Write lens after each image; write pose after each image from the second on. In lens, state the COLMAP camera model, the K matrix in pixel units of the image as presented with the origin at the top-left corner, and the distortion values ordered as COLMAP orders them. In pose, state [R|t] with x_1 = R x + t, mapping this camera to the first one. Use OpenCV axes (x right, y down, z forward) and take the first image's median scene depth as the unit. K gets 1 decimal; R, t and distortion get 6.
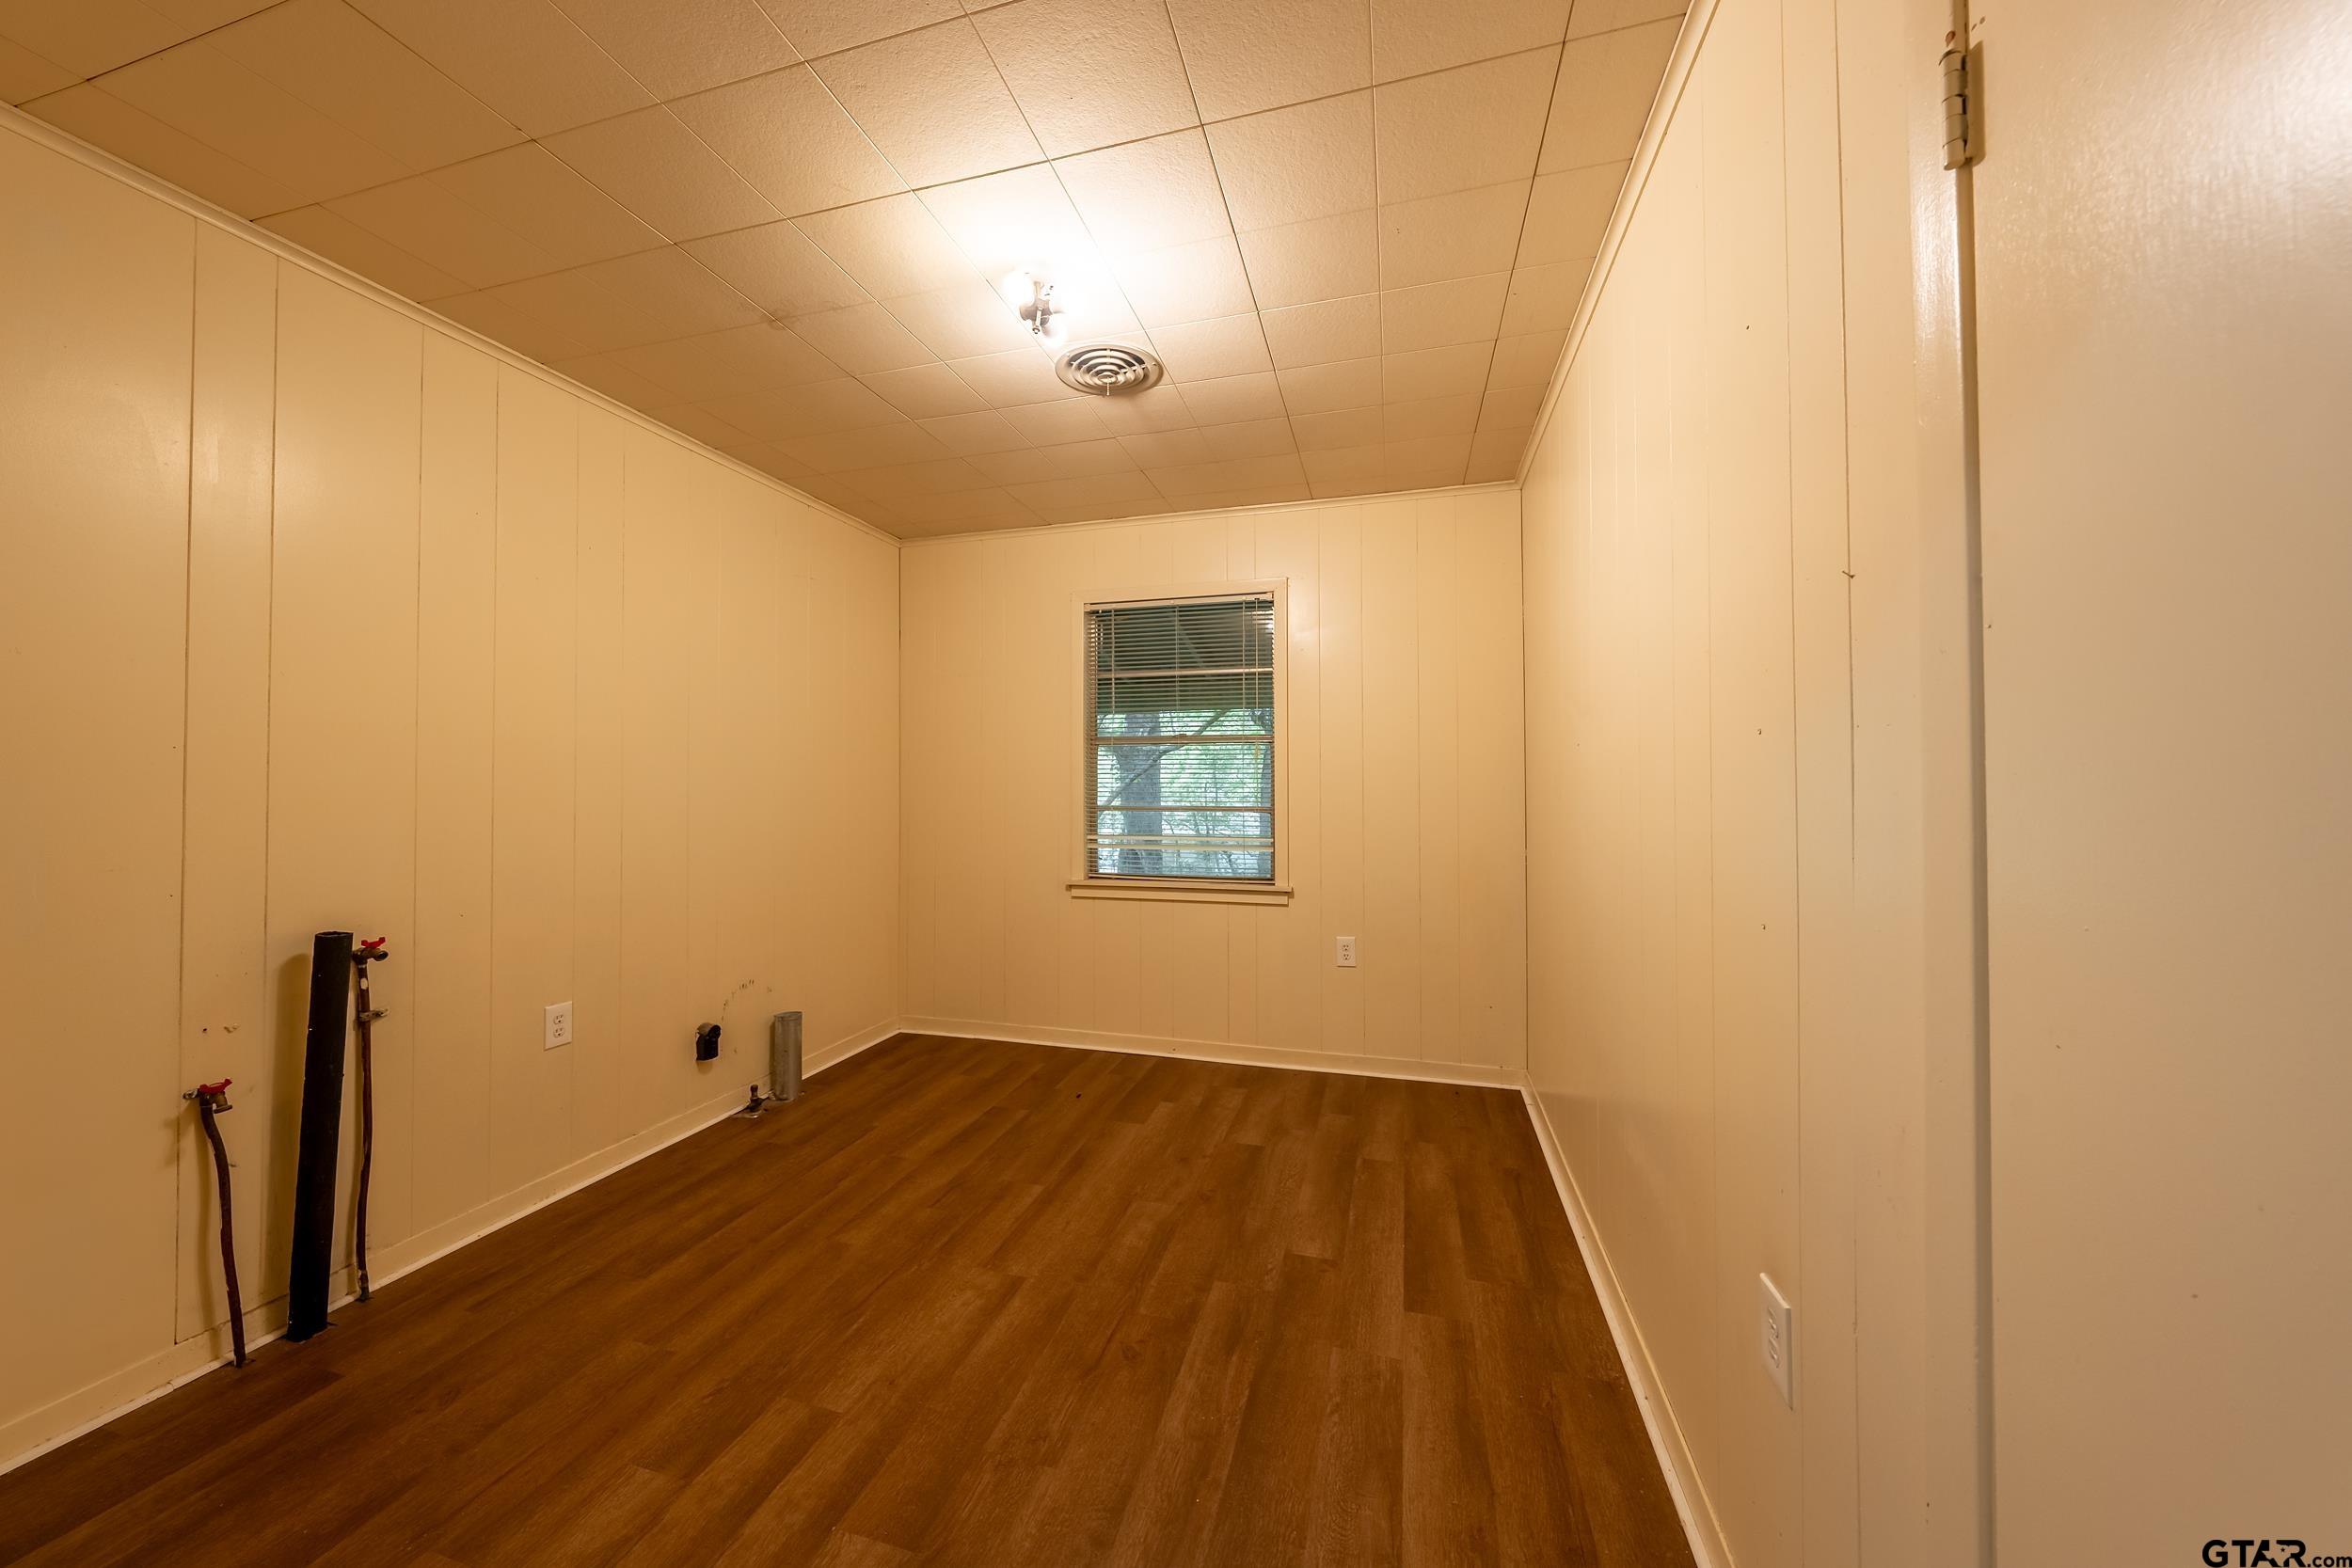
lens RADIAL K [[796.6, 0, 1143.6], [0, 796.6, 771.4], [0, 0, 1]] dist [-0.000687, 0.000237]
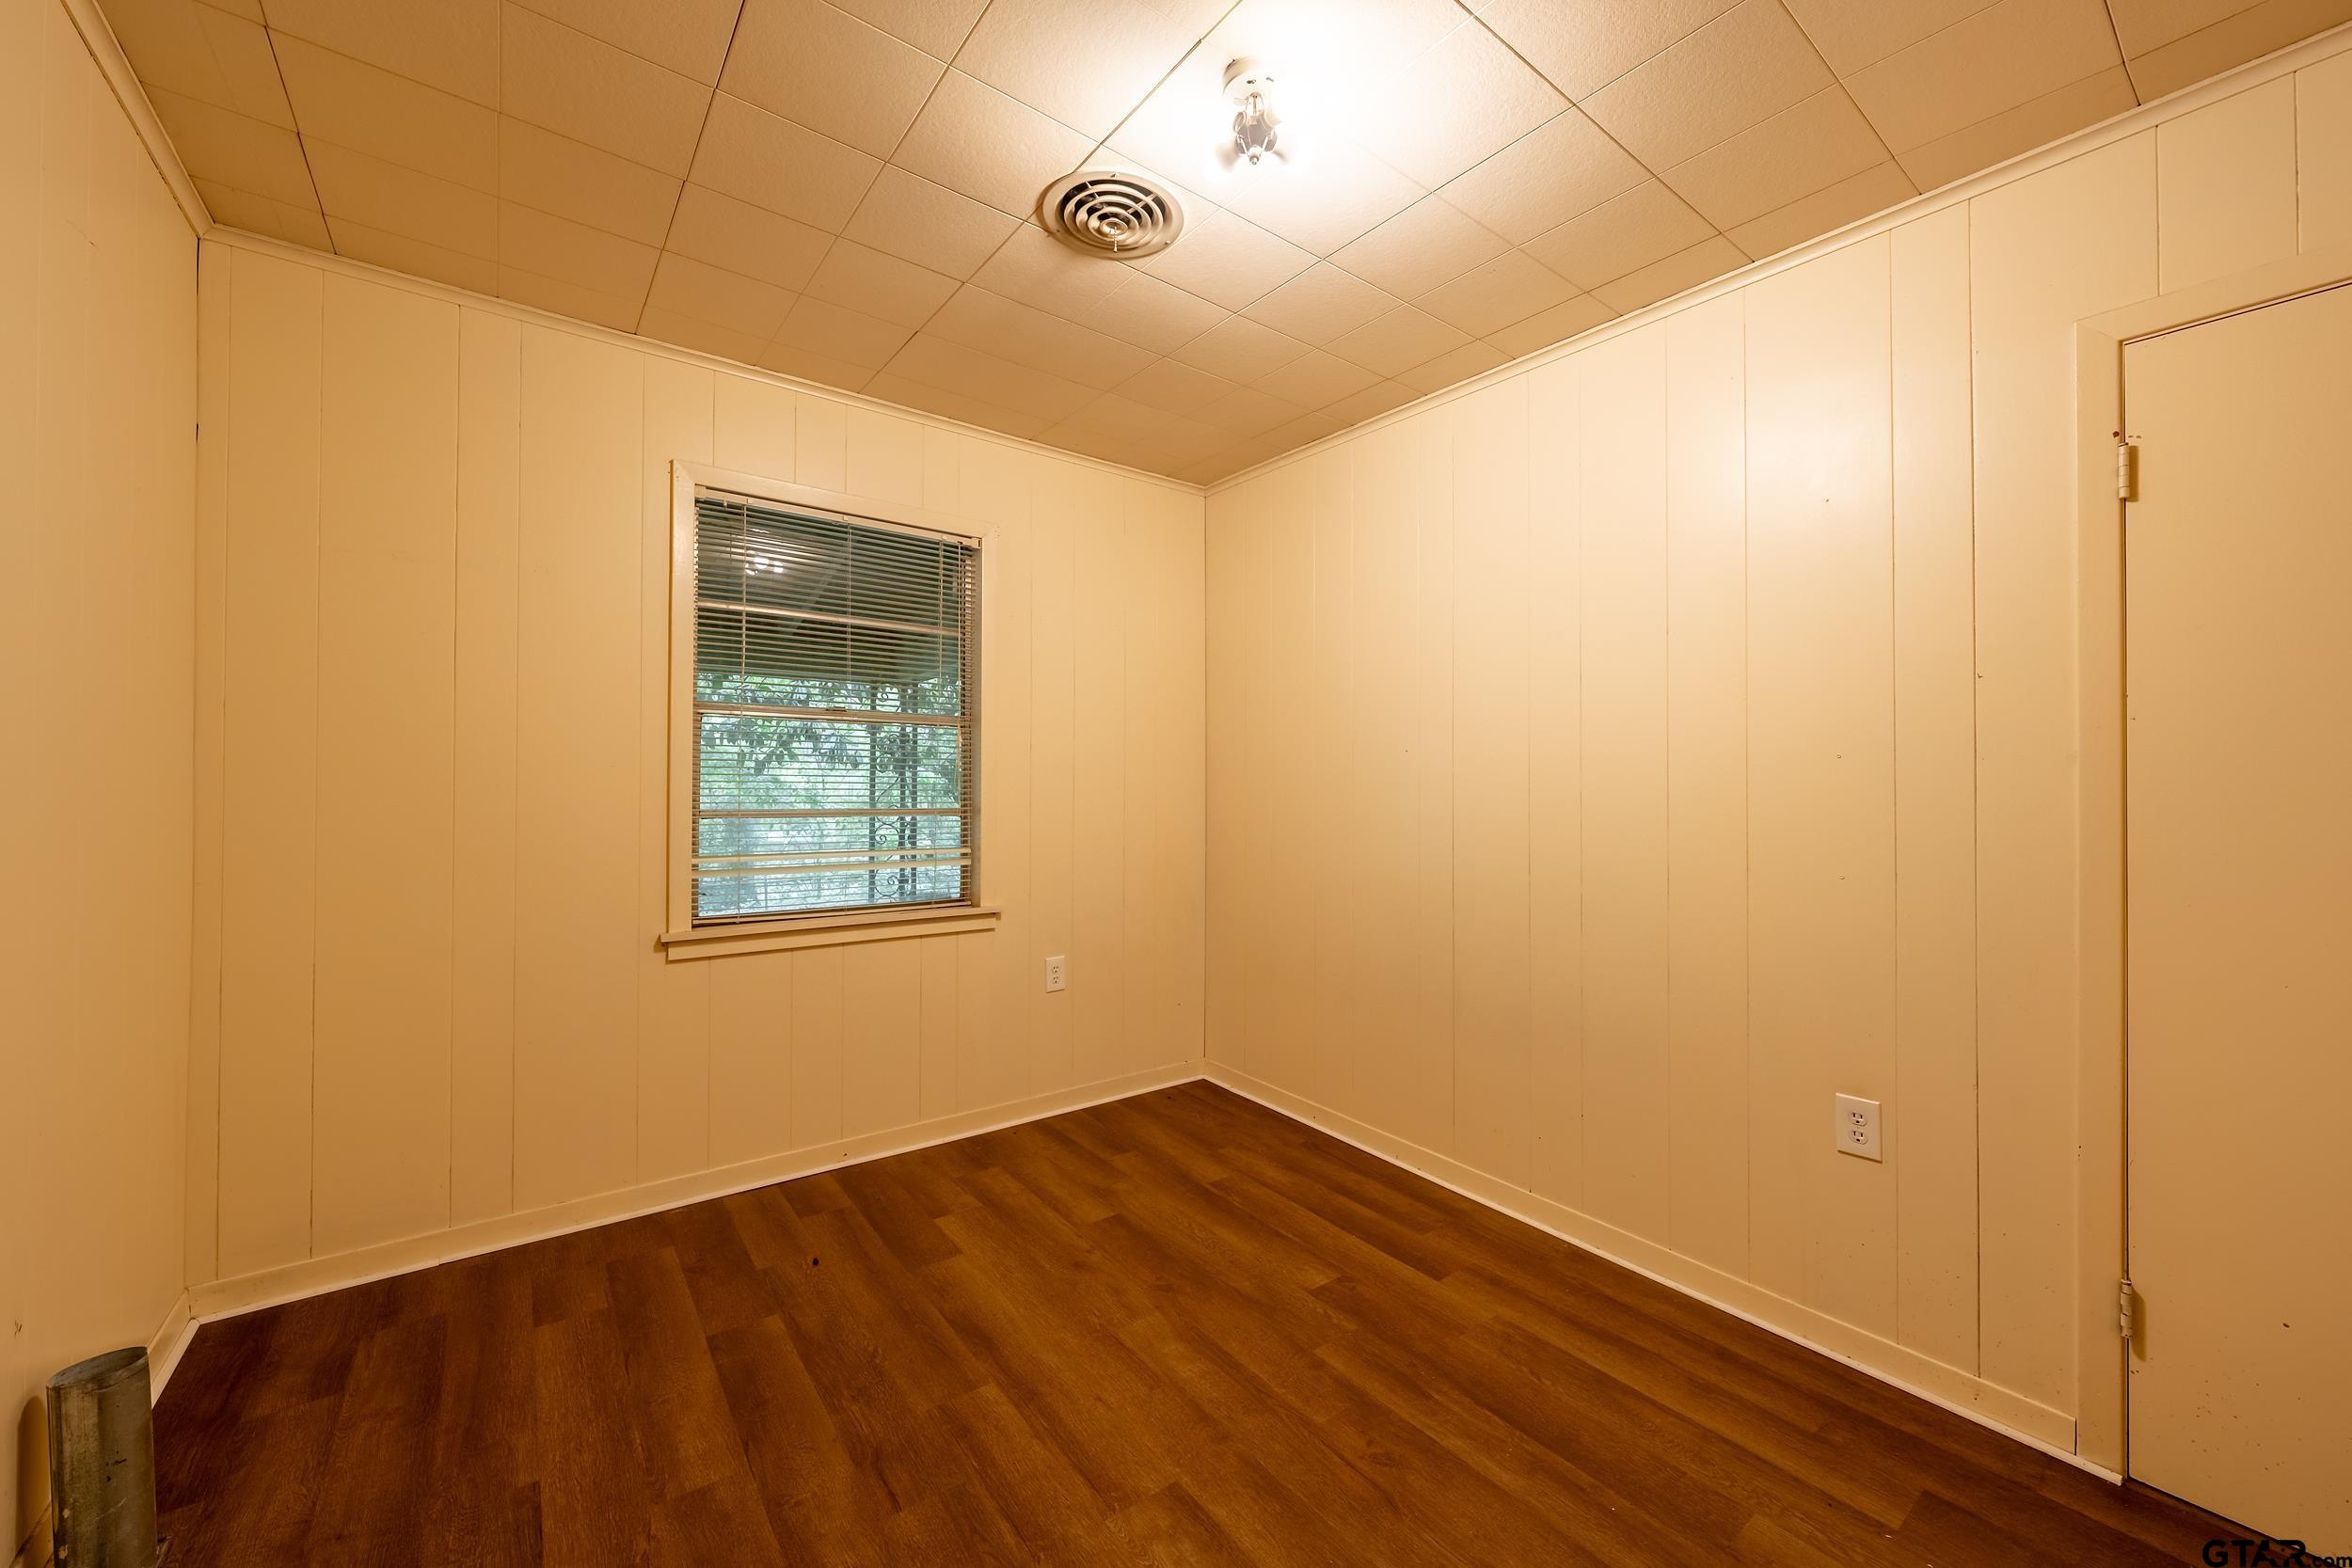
lens RADIAL K [[944.1, 0, 1089.7], [0, 944.1, 772.0], [0, 0, 1]] dist [0.000495, 0.000239]
pose [[0.591550, 0.015001, 0.806129, -0.693231], [-0.026453, 0.999650, 0.000809, 0.005396], [-0.805834, -0.021803, 0.591740, 0.456852]]
